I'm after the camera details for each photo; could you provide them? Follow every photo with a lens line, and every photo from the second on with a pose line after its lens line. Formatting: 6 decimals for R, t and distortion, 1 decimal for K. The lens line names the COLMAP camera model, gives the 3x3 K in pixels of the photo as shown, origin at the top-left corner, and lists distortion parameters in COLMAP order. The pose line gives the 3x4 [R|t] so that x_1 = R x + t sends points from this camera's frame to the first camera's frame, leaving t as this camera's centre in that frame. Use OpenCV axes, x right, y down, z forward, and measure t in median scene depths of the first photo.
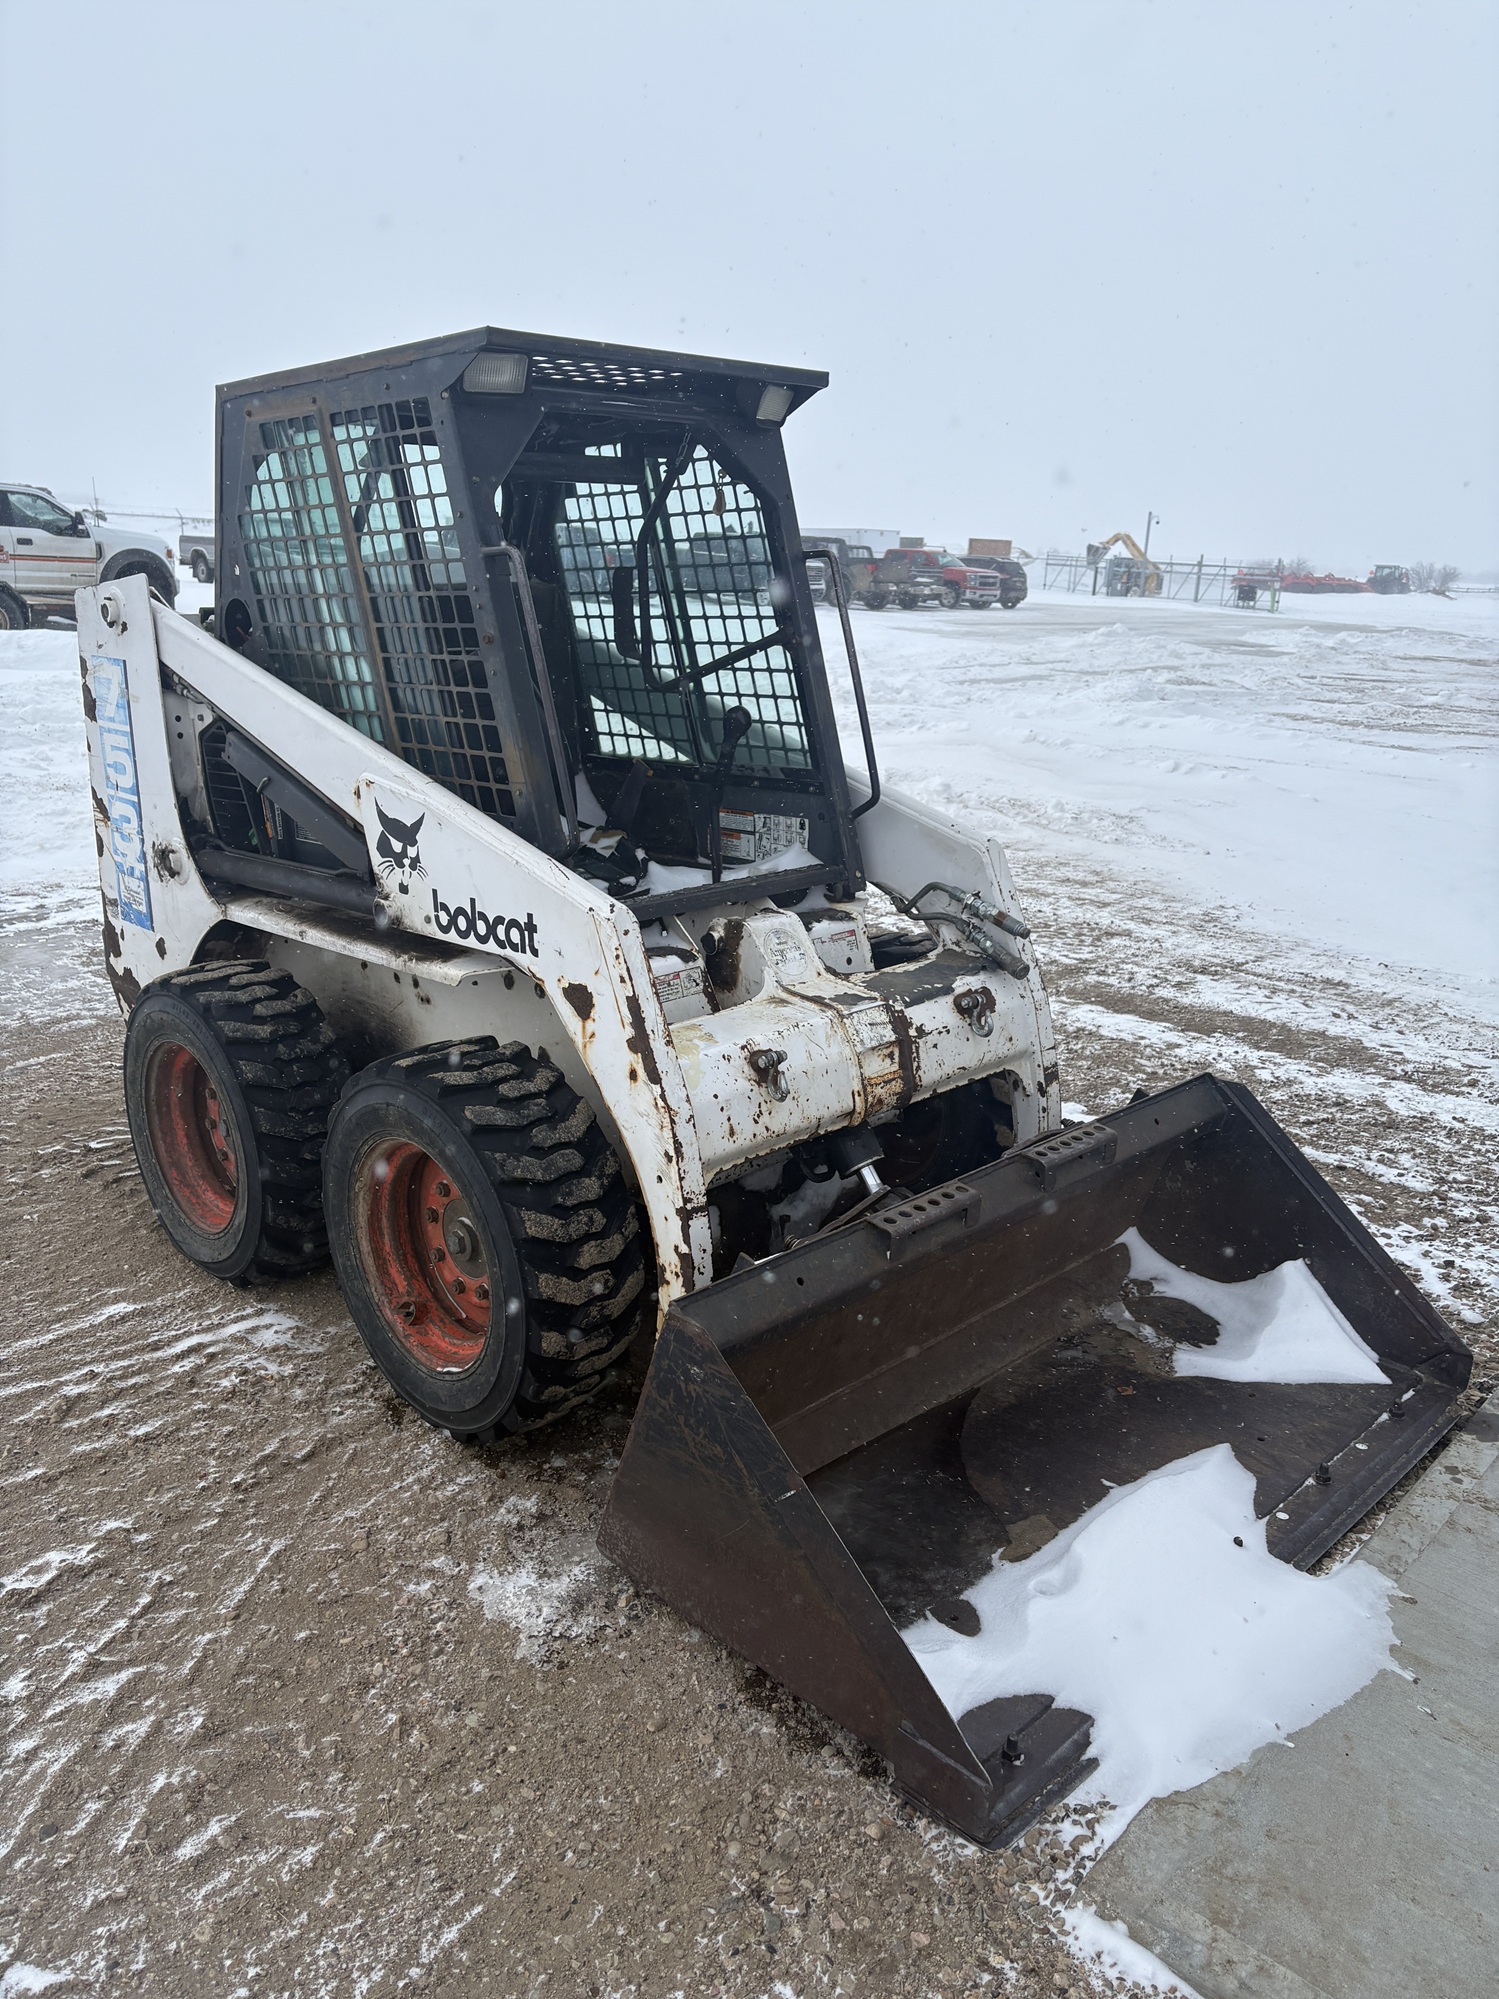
lens RADIAL K [[1492.9, 0, 745.7], [0, 1492.9, 1010.4], [0, 0, 1]] dist [0.118464, -0.142078]
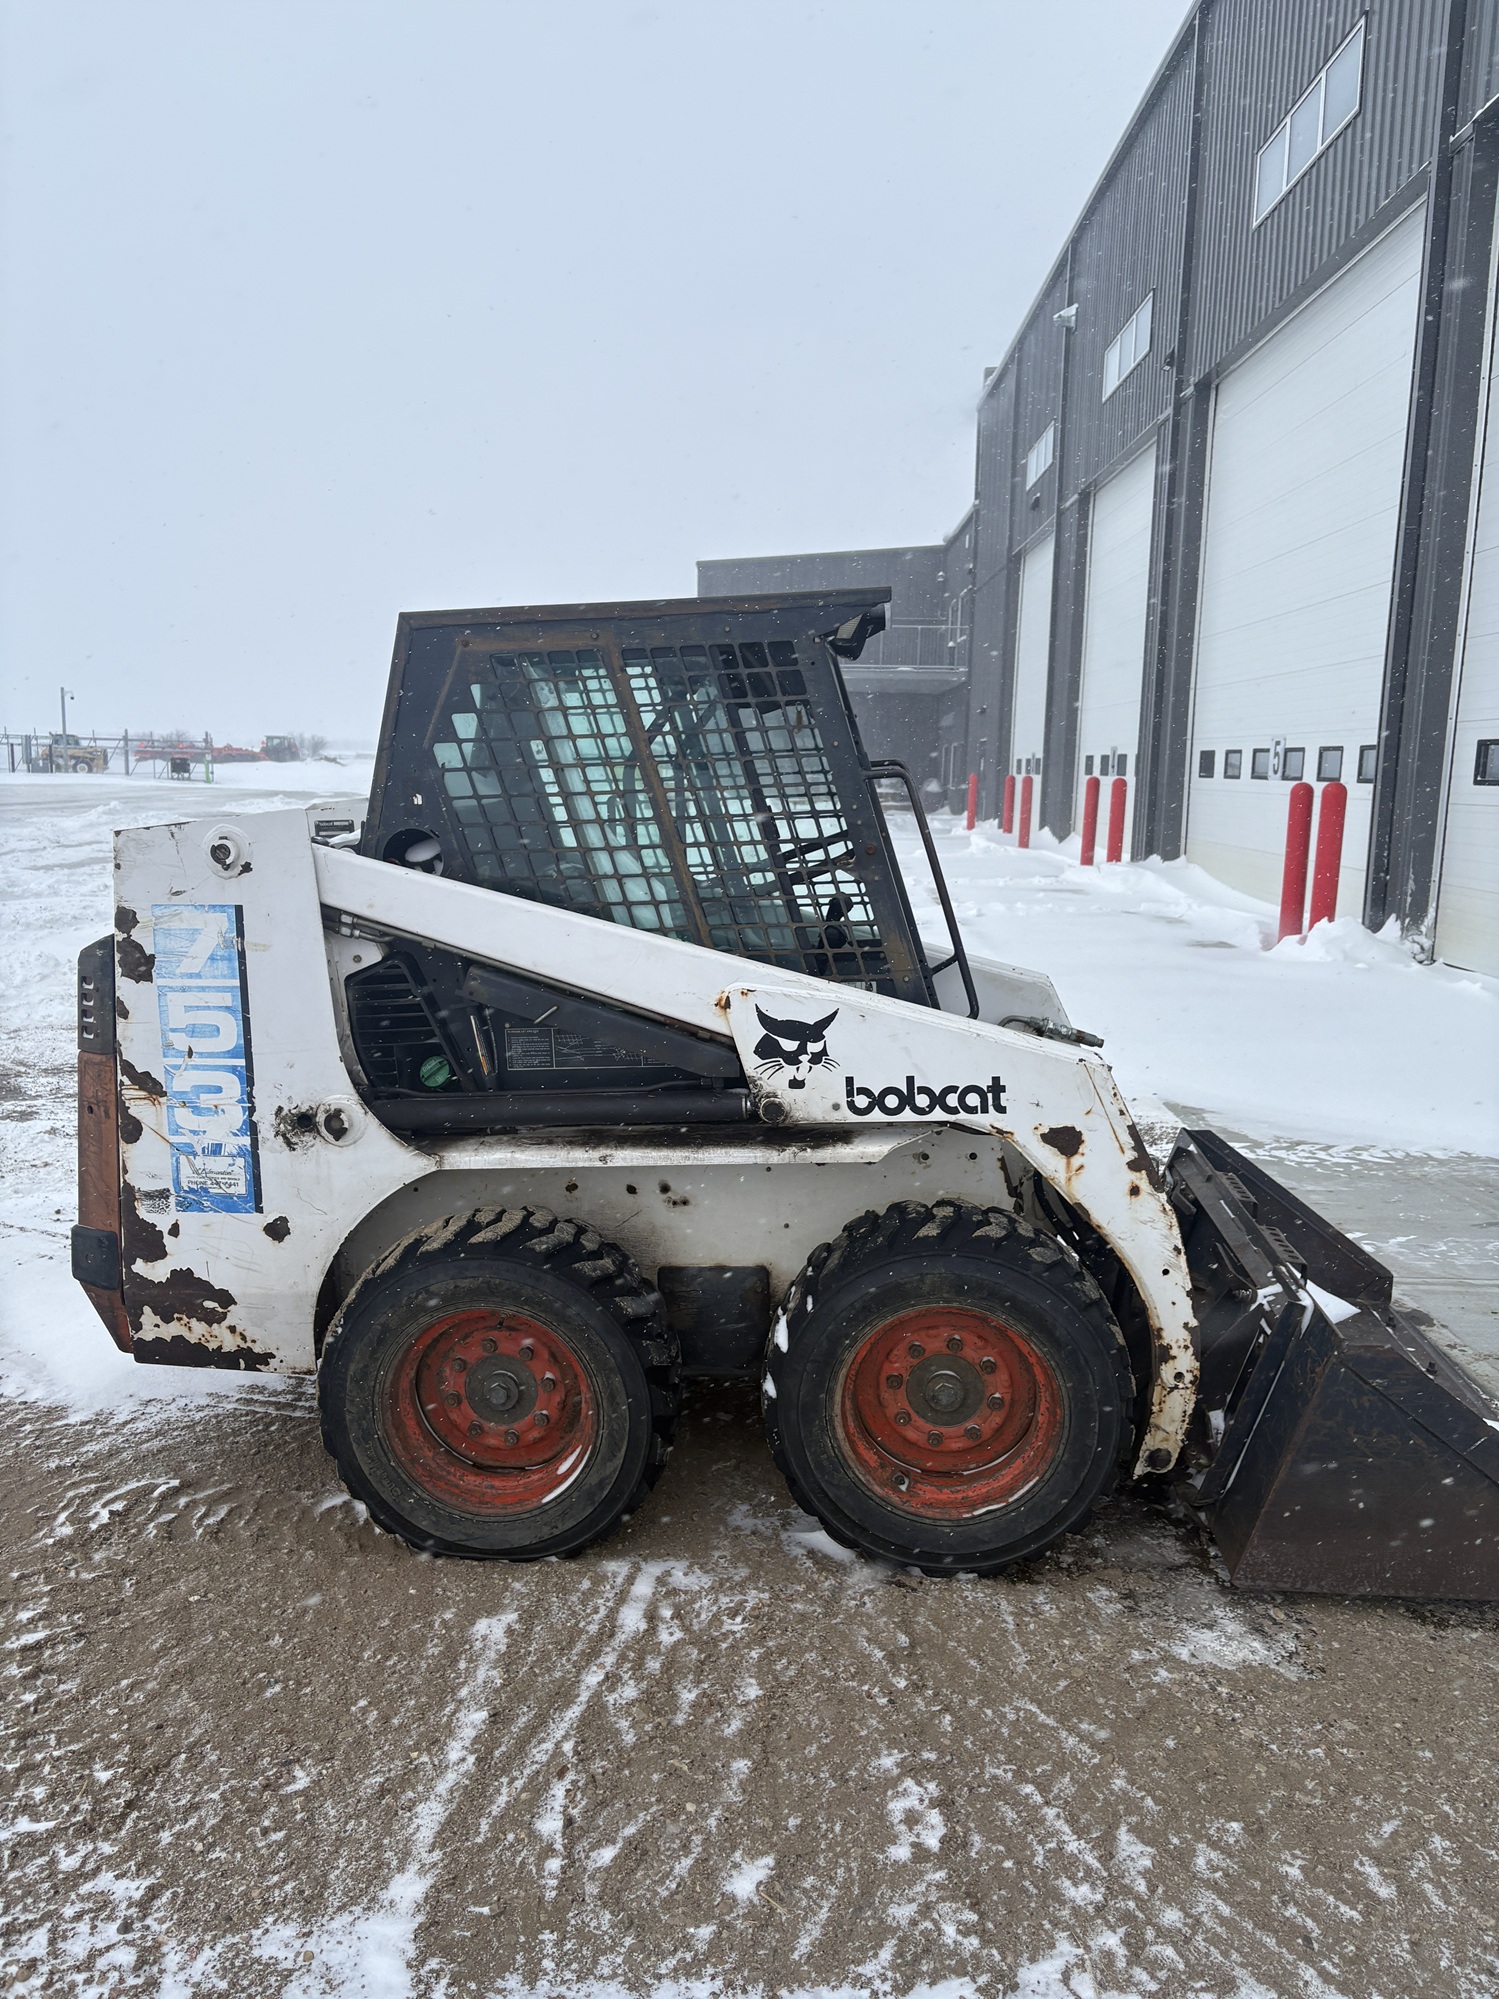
lens RADIAL K [[1492.9, 0, 745.7], [0, 1492.9, 1010.4], [0, 0, 1]] dist [0.118464, -0.142078]
pose [[0.768110, -0.135885, 0.625733, -0.911841], [0.201476, 0.978877, -0.034744, -0.103208], [-0.607795, 0.152757, 0.779263, 0.198026]]
